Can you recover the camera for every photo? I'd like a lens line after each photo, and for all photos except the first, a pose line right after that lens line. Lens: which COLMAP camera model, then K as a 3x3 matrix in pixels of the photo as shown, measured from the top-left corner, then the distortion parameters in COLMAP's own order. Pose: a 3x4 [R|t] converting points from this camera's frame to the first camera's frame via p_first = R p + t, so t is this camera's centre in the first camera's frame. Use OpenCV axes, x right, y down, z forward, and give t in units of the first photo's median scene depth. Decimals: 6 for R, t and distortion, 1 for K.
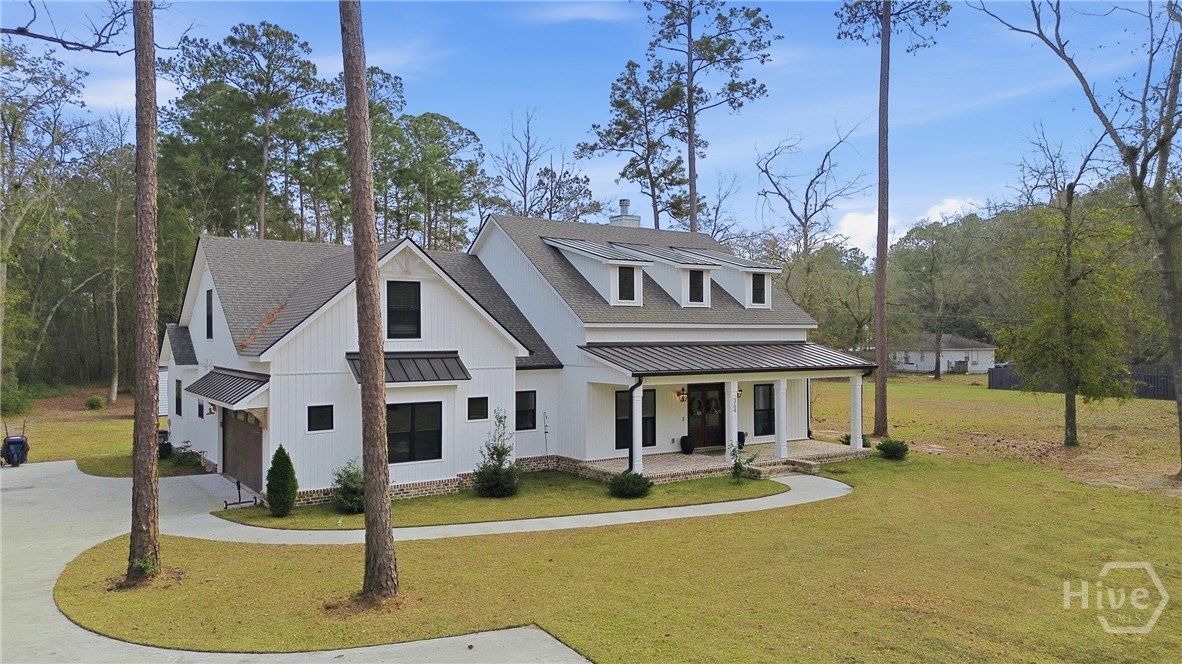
lens RADIAL K [[800.1, 0, 591.0], [0, 800.1, 332.0], [0, 0, 1]] dist [0.056301, -0.051185]
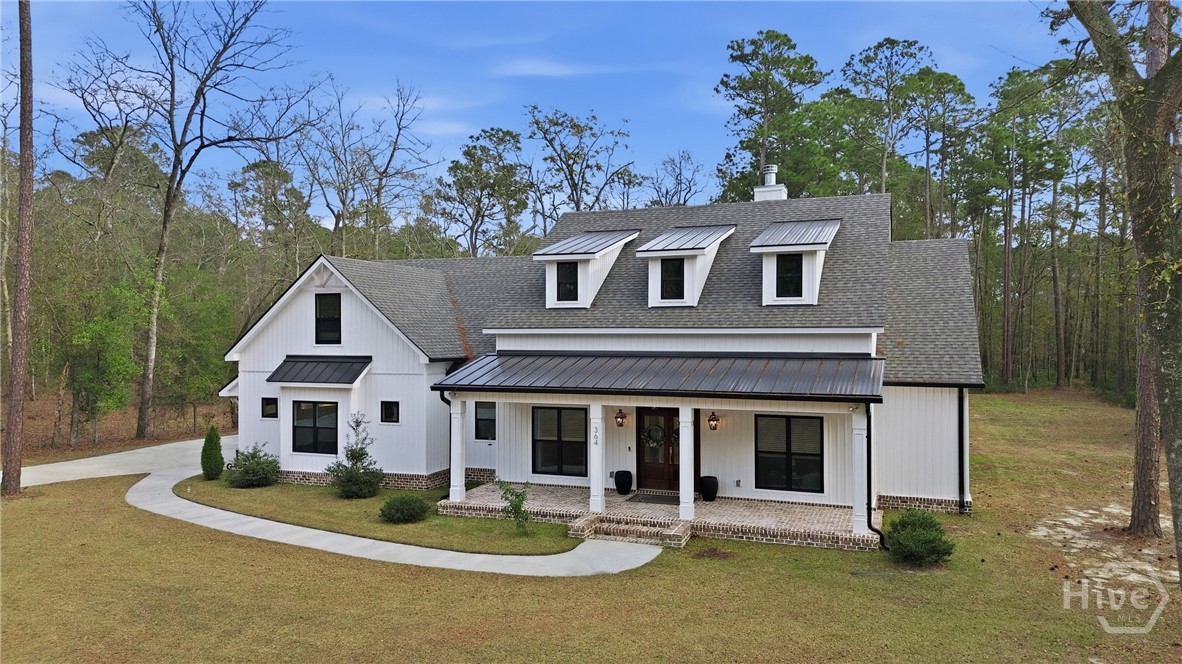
lens RADIAL K [[839.8, 0, 593.8], [0, 839.8, 331.7], [0, 0, 1]] dist [0.065109, -0.063985]
pose [[0.579333, -0.002938, -0.815086, 0.782508], [0.000474, 0.999995, -0.003268, -0.004621], [0.815091, 0.001507, 0.579331, 0.505229]]
